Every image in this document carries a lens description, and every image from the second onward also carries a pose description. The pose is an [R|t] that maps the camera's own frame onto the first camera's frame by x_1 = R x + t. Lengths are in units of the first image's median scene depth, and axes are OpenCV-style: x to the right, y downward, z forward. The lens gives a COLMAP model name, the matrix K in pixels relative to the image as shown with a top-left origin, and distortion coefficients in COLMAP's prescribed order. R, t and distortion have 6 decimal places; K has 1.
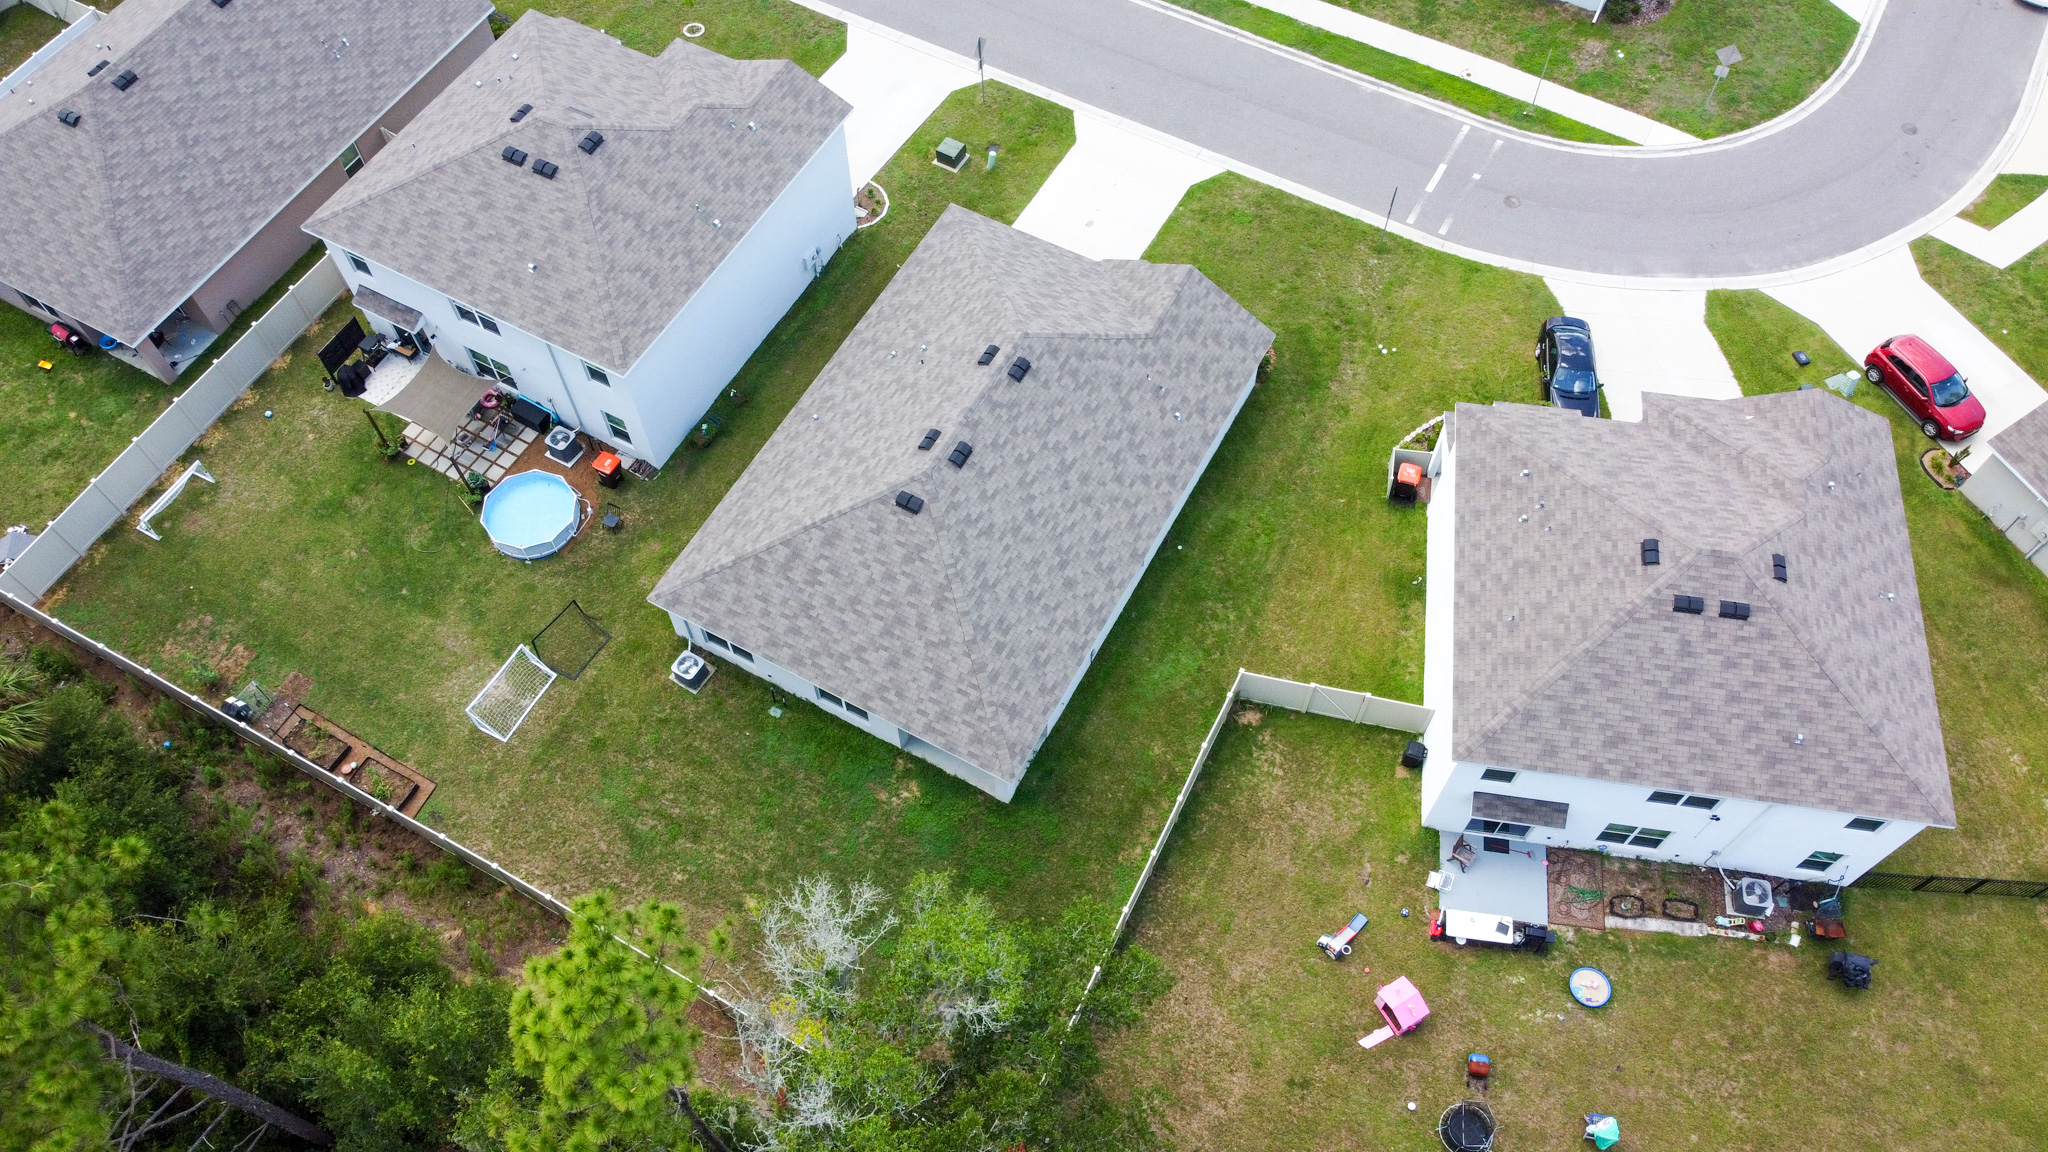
lens RADIAL K [[1553.4, 0, 1024.0], [0, 1553.4, 576.0], [0, 0, 1]] dist [0.001789, -0.006548]
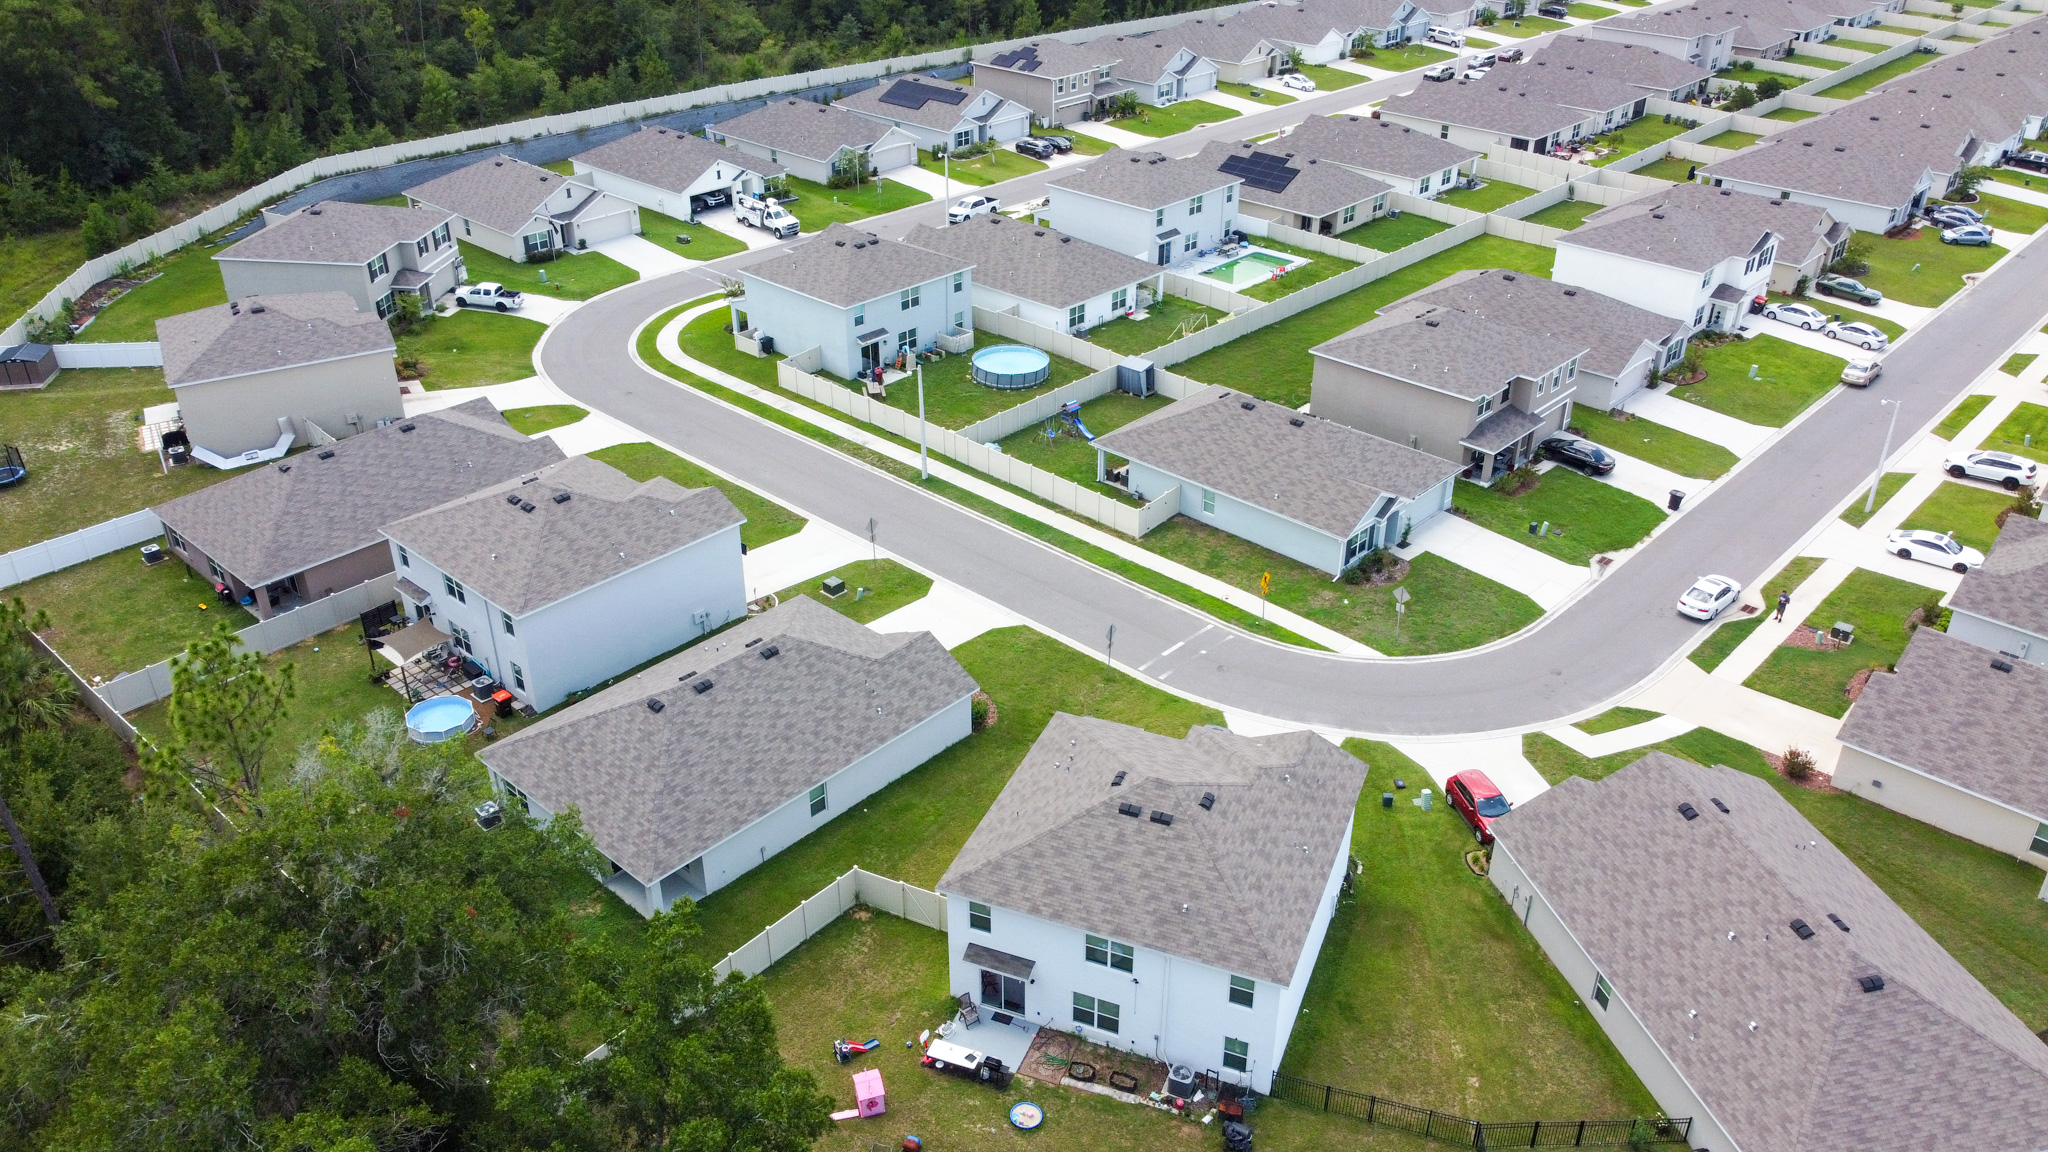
lens RADIAL K [[1553.4, 0, 1024.0], [0, 1553.4, 576.0], [0, 0, 1]] dist [0.001789, -0.006548]
pose [[0.971204, 0.123715, -0.203611, 0.510595], [-0.207942, 0.857293, -0.470966, 0.435388], [0.116289, 0.499743, 0.858332, -0.241879]]
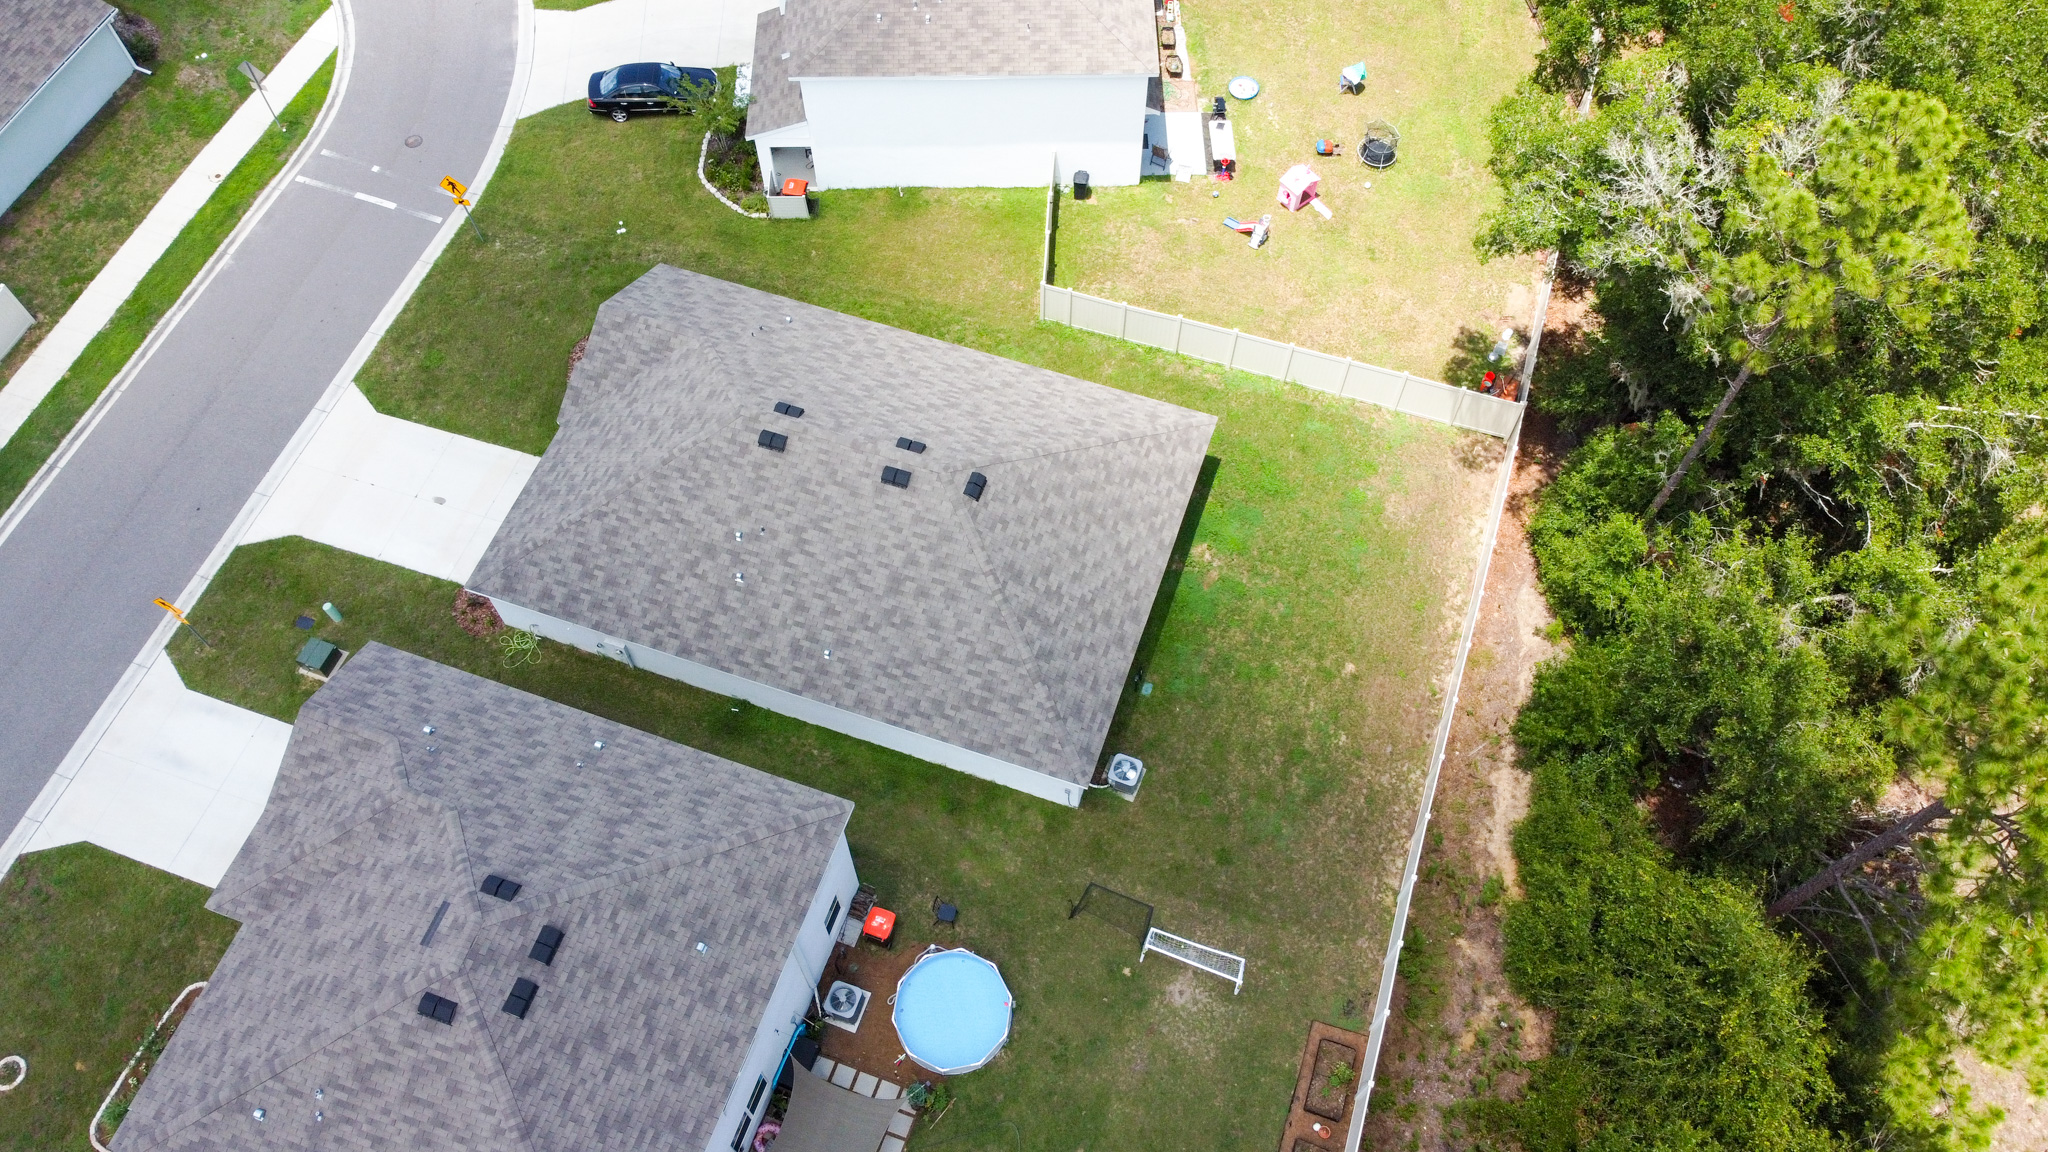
lens RADIAL K [[1553.4, 0, 1024.0], [0, 1553.4, 576.0], [0, 0, 1]] dist [0.001789, -0.006548]
pose [[-0.162993, -0.854850, 0.492610, -0.553555], [0.849664, 0.132168, 0.510492, -0.465420], [-0.501502, 0.501760, 0.704793, 0.340404]]
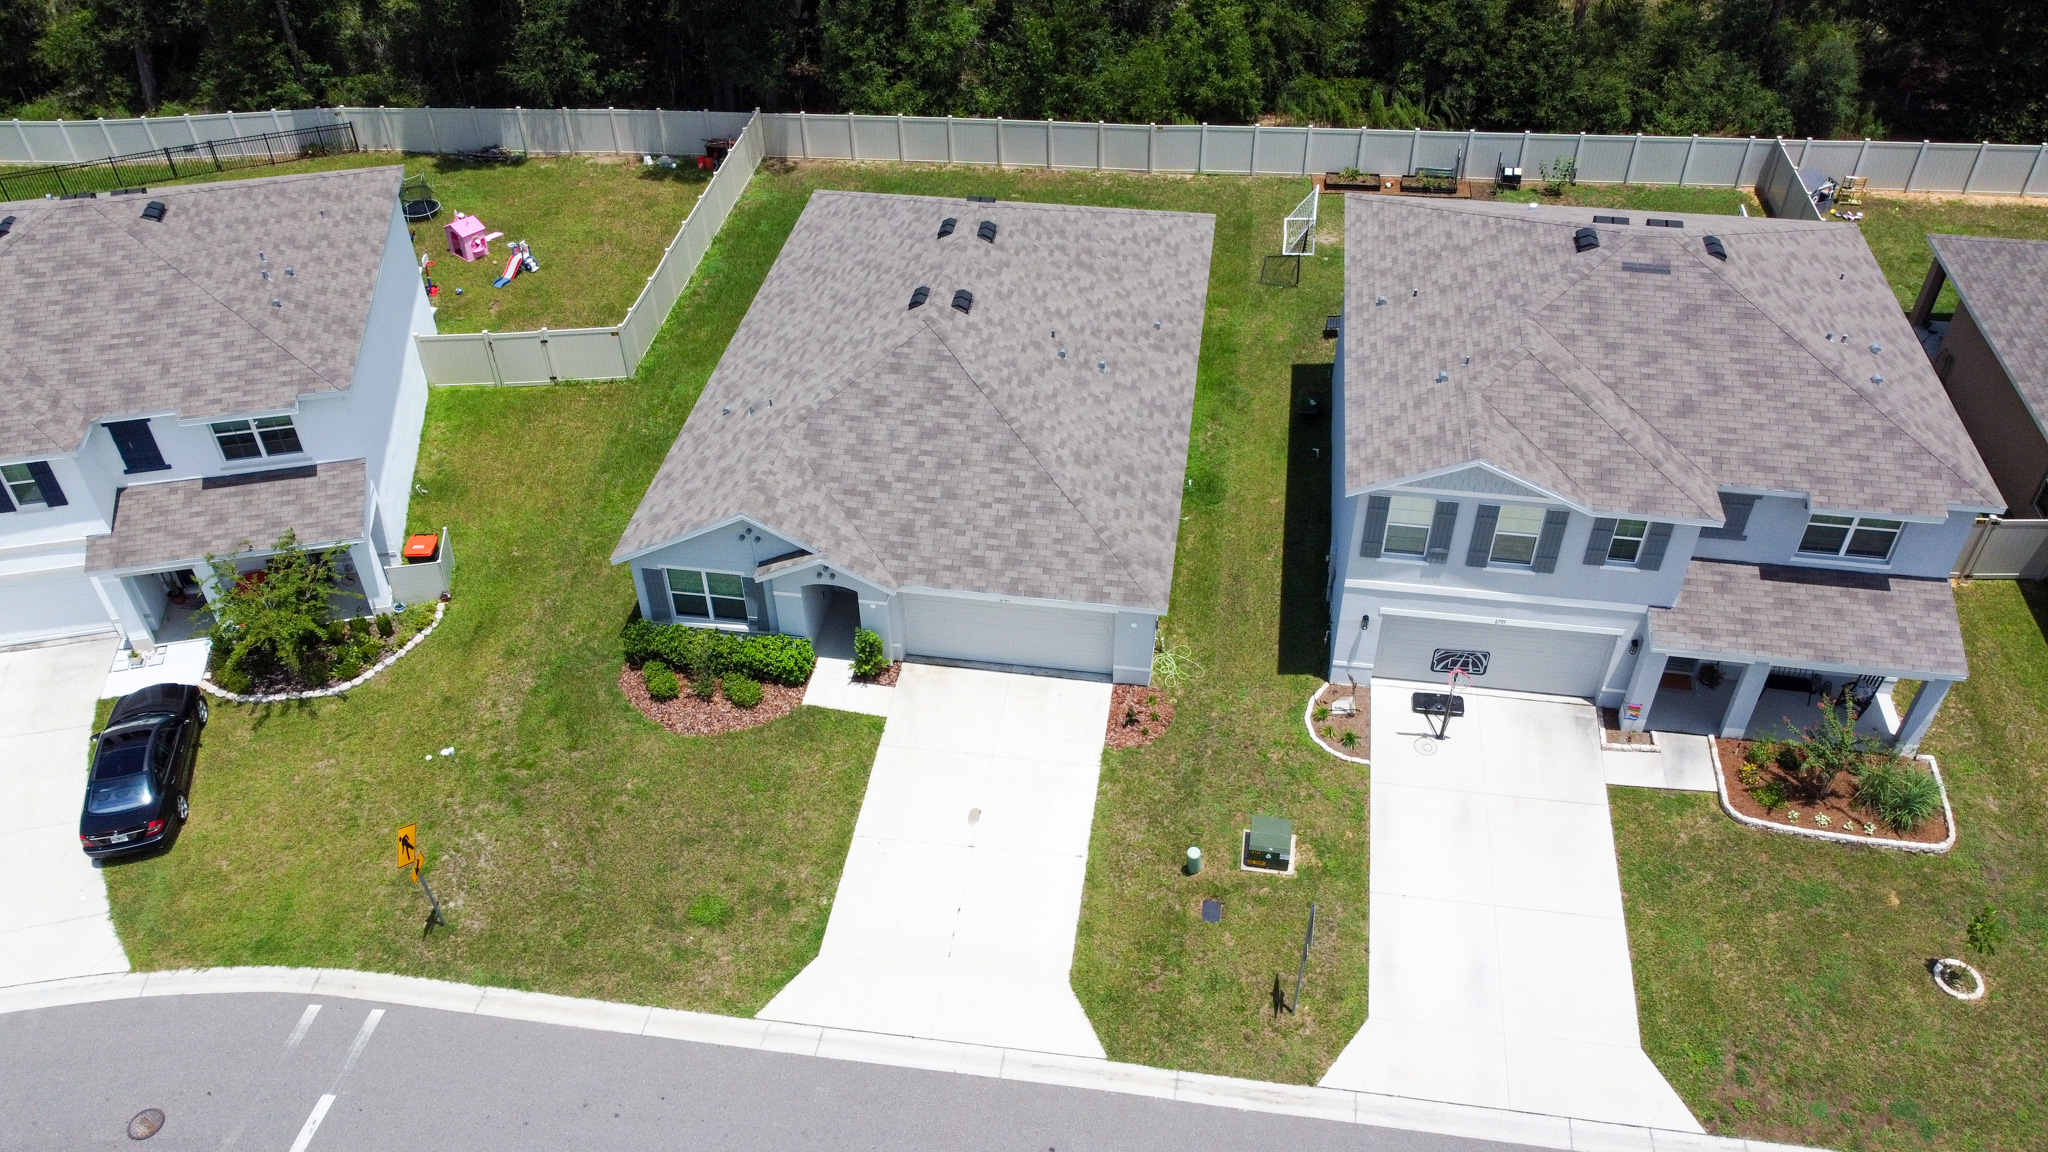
lens RADIAL K [[1553.4, 0, 1024.0], [0, 1553.4, 576.0], [0, 0, 1]] dist [0.001789, -0.006548]
pose [[-0.940075, 0.229220, -0.252421, 0.180141], [-0.286185, -0.128001, 0.949586, -0.923168], [0.185354, 0.964922, 0.185930, 0.997610]]
